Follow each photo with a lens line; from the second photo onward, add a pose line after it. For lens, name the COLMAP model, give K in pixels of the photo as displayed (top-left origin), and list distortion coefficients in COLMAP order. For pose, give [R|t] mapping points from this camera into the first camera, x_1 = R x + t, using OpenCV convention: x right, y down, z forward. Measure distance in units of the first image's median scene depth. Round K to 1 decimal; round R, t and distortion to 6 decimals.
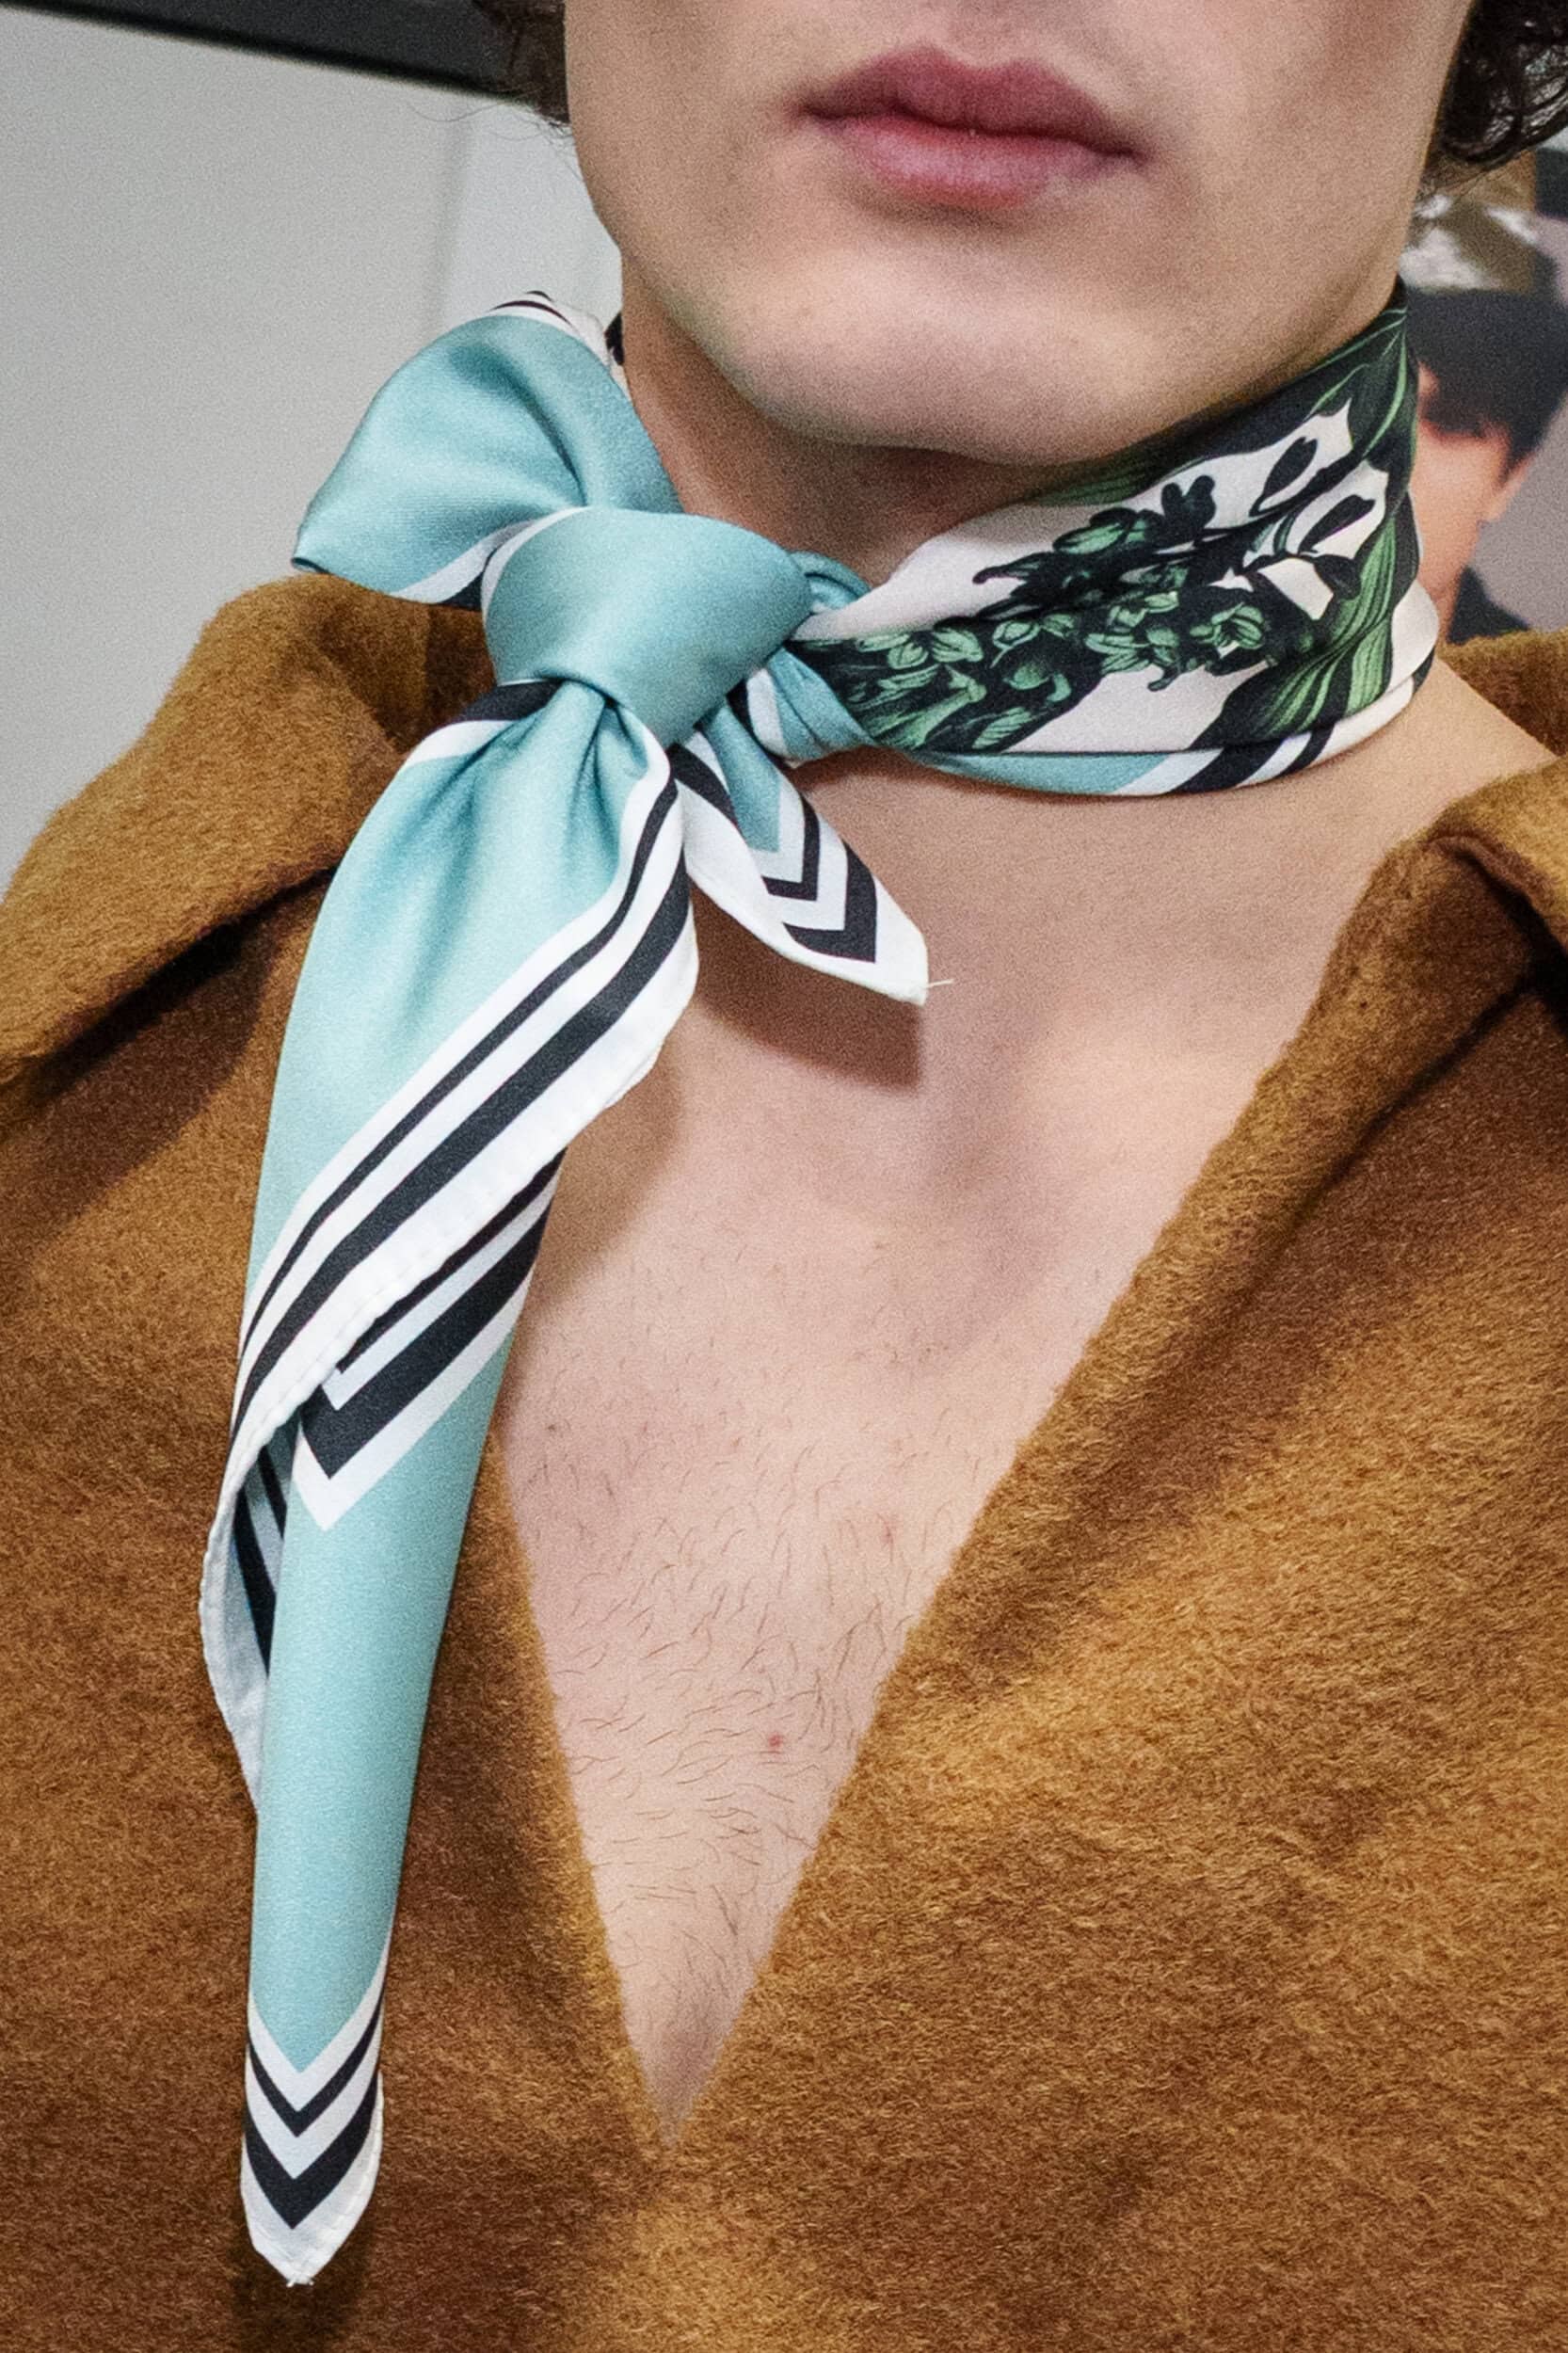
lens RADIAL K [[2330.8, 0, 800.4], [0, 2330.8, 1187.6], [0, 0, 1]] dist [0.004467, 0.000000]
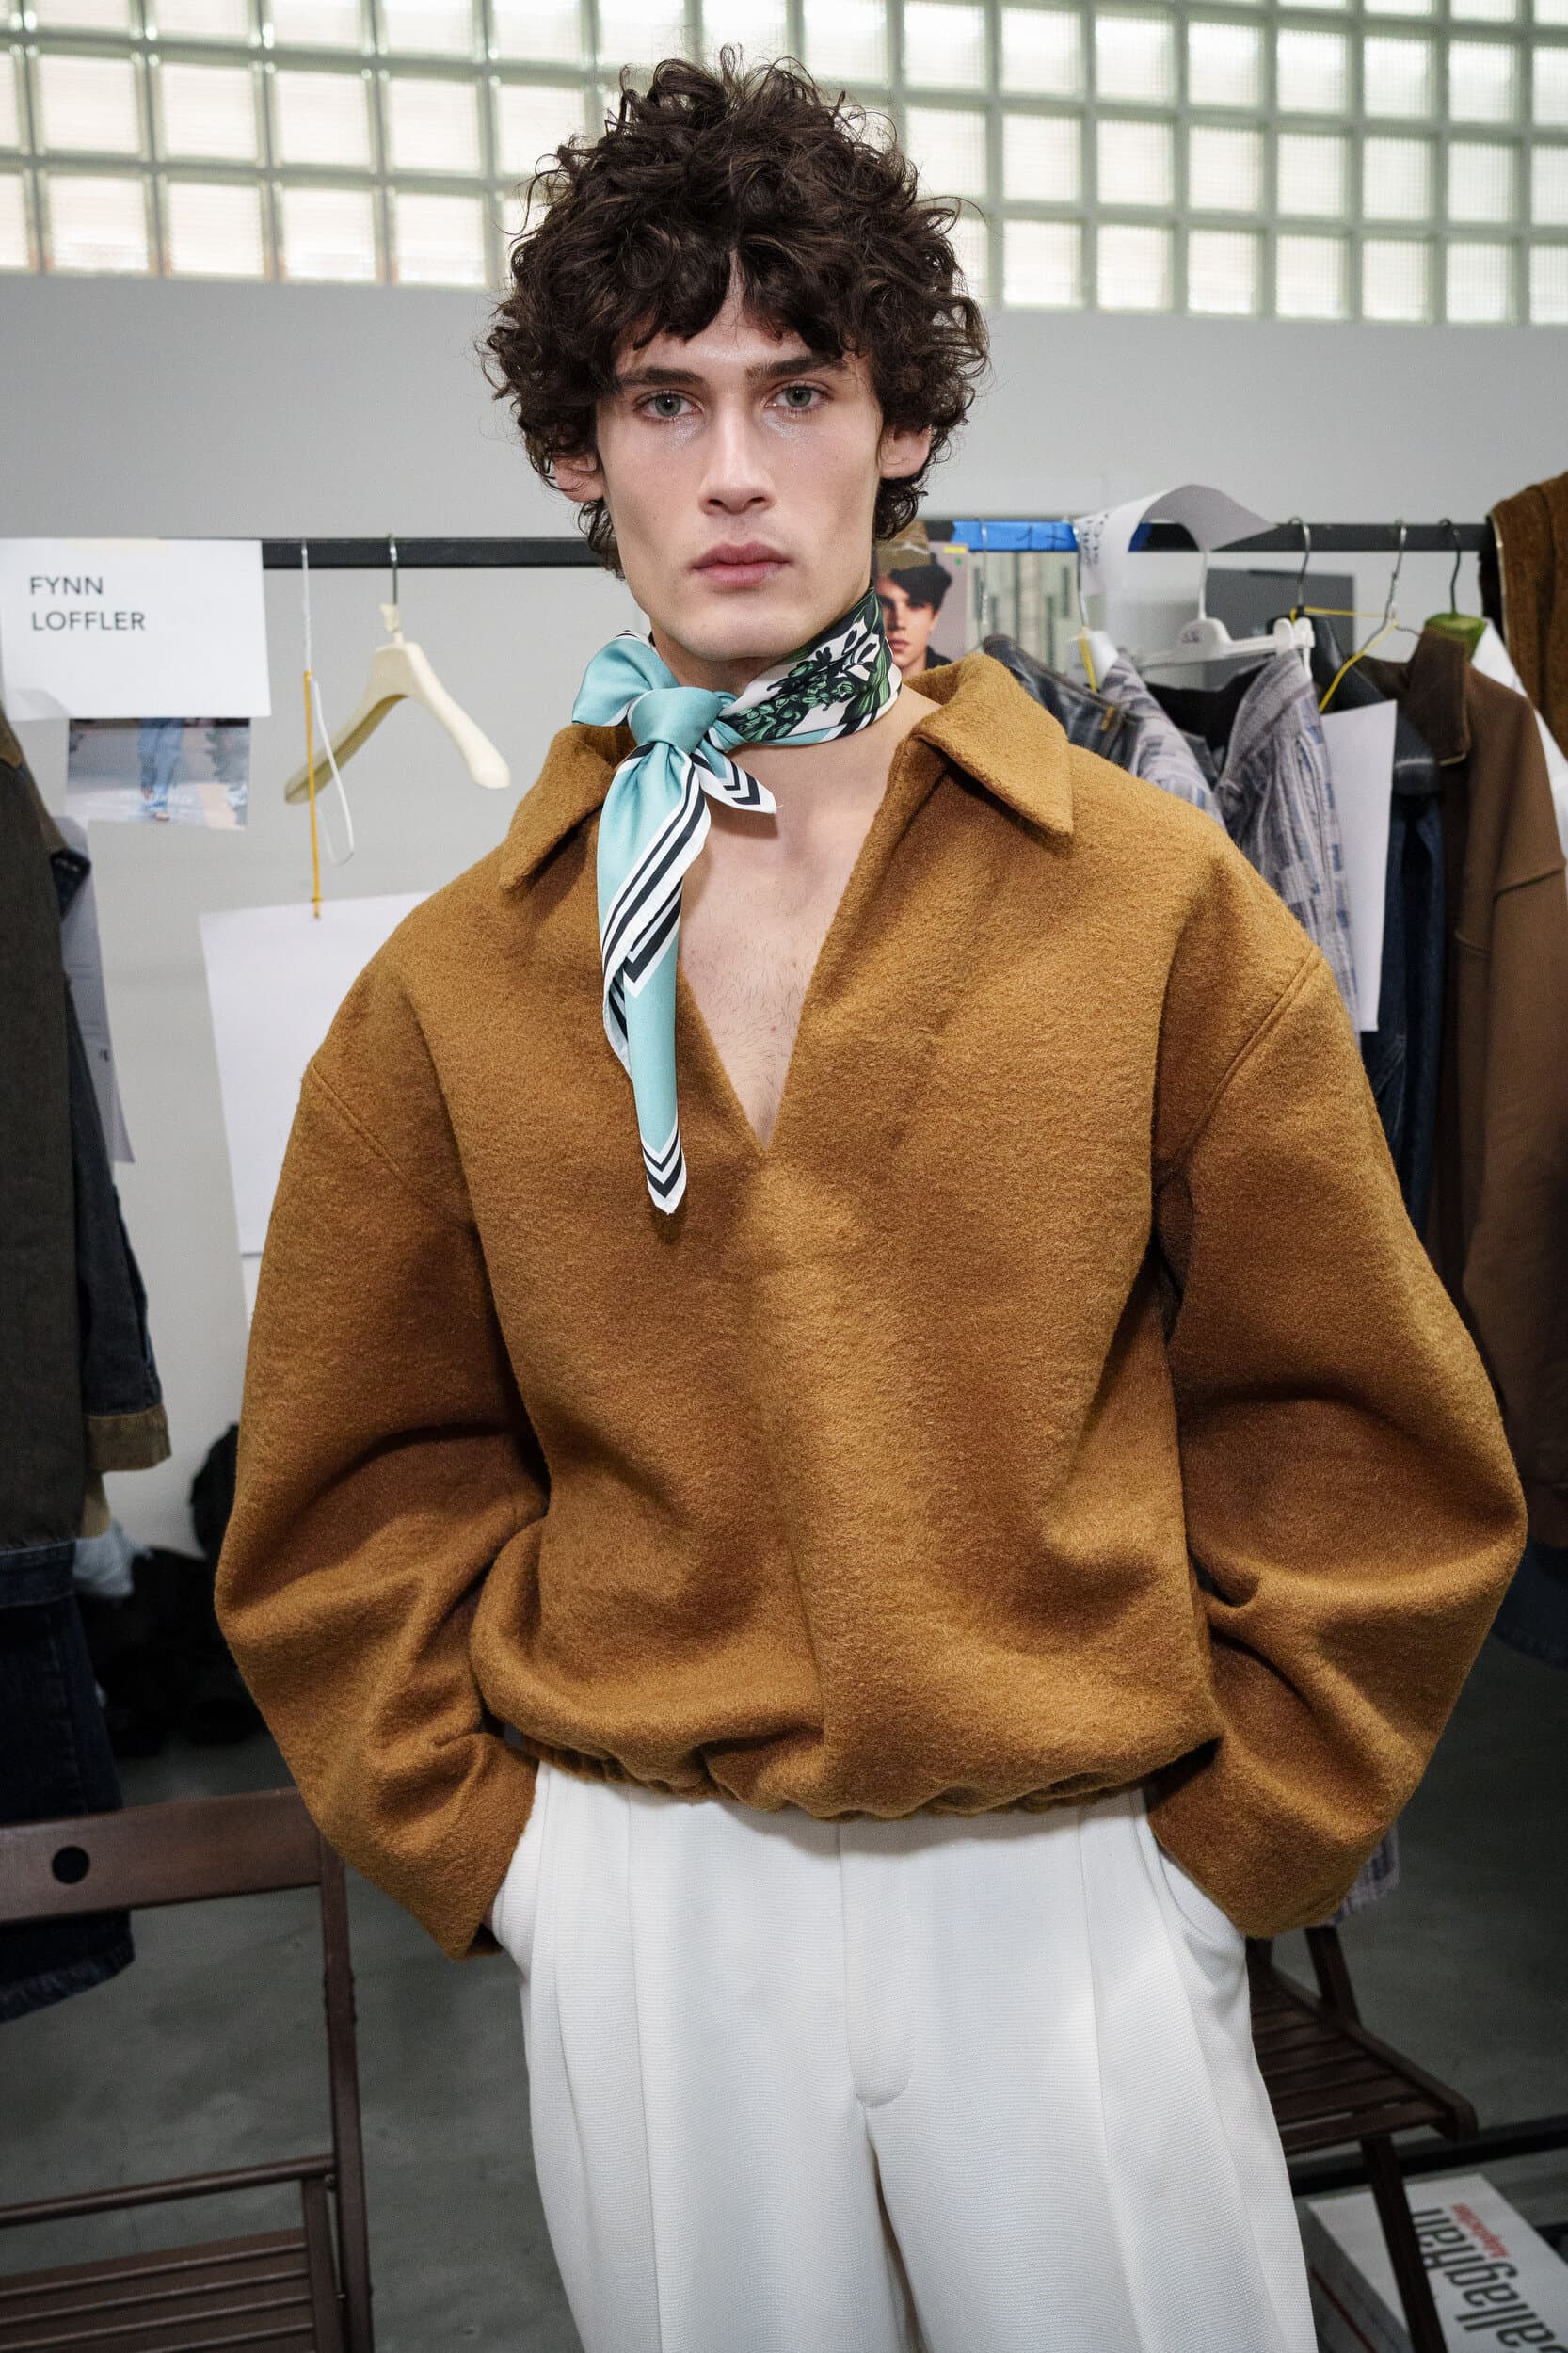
lens RADIAL K [[2330.8, 0, 757.6], [0, 2330.8, 1175.5], [0, 0, 1]] dist [0.004467, 0.000000]
pose [[0.980137, -0.188034, -0.063052, 0.143152], [0.188471, 0.982078, 0.001000, 0.441250], [0.061734, -0.012863, 0.998010, -2.461946]]
